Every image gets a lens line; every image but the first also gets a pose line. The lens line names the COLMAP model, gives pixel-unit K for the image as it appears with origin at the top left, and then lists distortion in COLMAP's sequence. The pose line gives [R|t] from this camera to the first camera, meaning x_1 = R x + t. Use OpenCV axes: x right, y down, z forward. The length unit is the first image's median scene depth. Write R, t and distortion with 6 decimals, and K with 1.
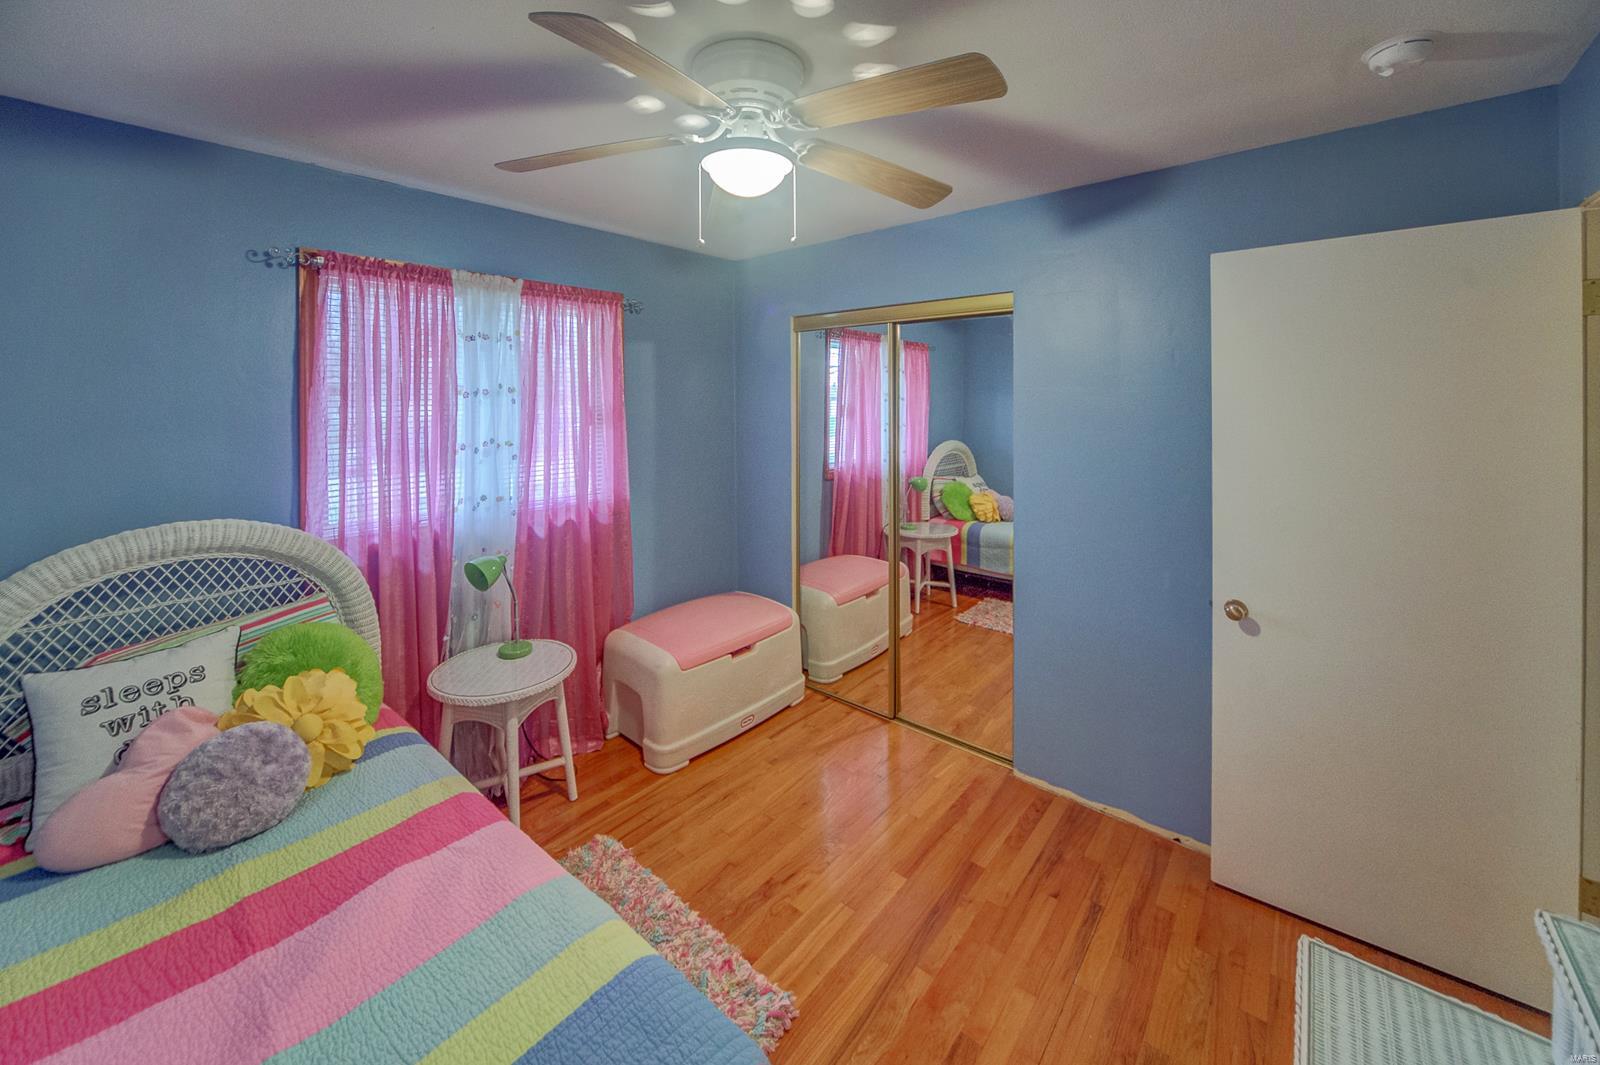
lens RADIAL K [[604.5, 0, 802.0], [0, 604.5, 535.0], [0, 0, 1]] dist [0.000463, 0.000041]
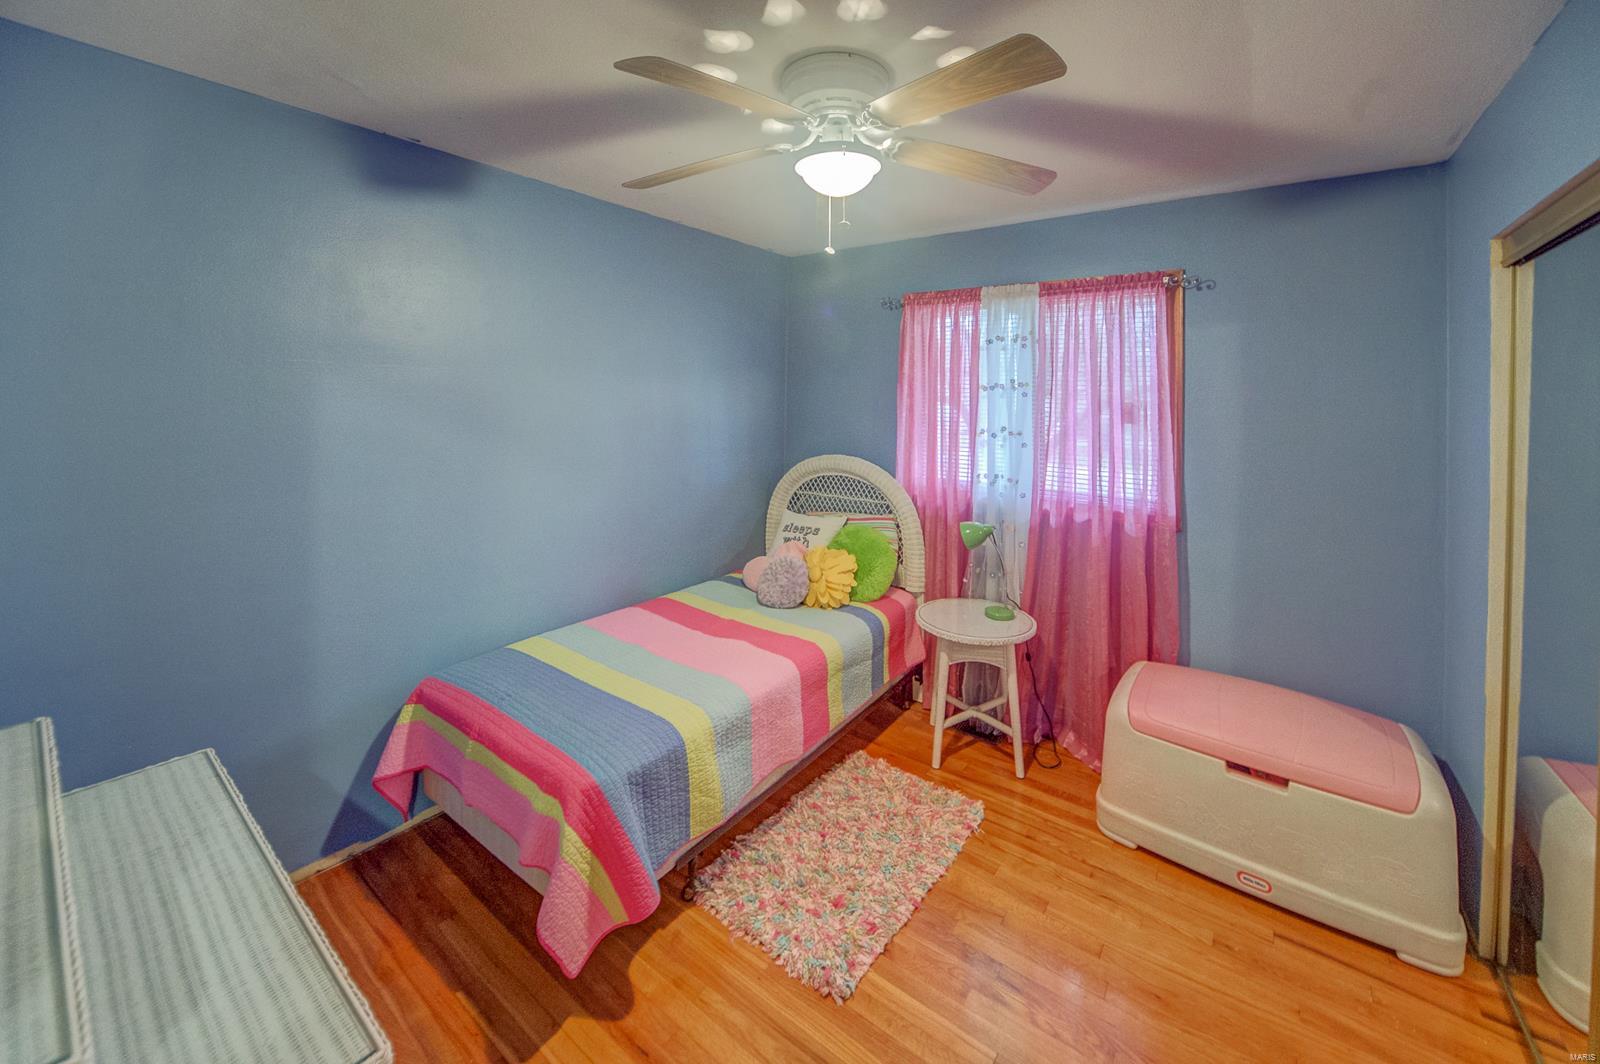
lens RADIAL K [[585.4, 0, 800.0], [0, 585.4, 532.0], [0, 0, 1]] dist [-0.020721, 0.000120]
pose [[0.055221, 0.228763, -0.971915, 0.596533], [-0.233641, 0.949336, 0.210173, -0.109301], [0.970754, 0.215473, 0.105872, 0.532640]]
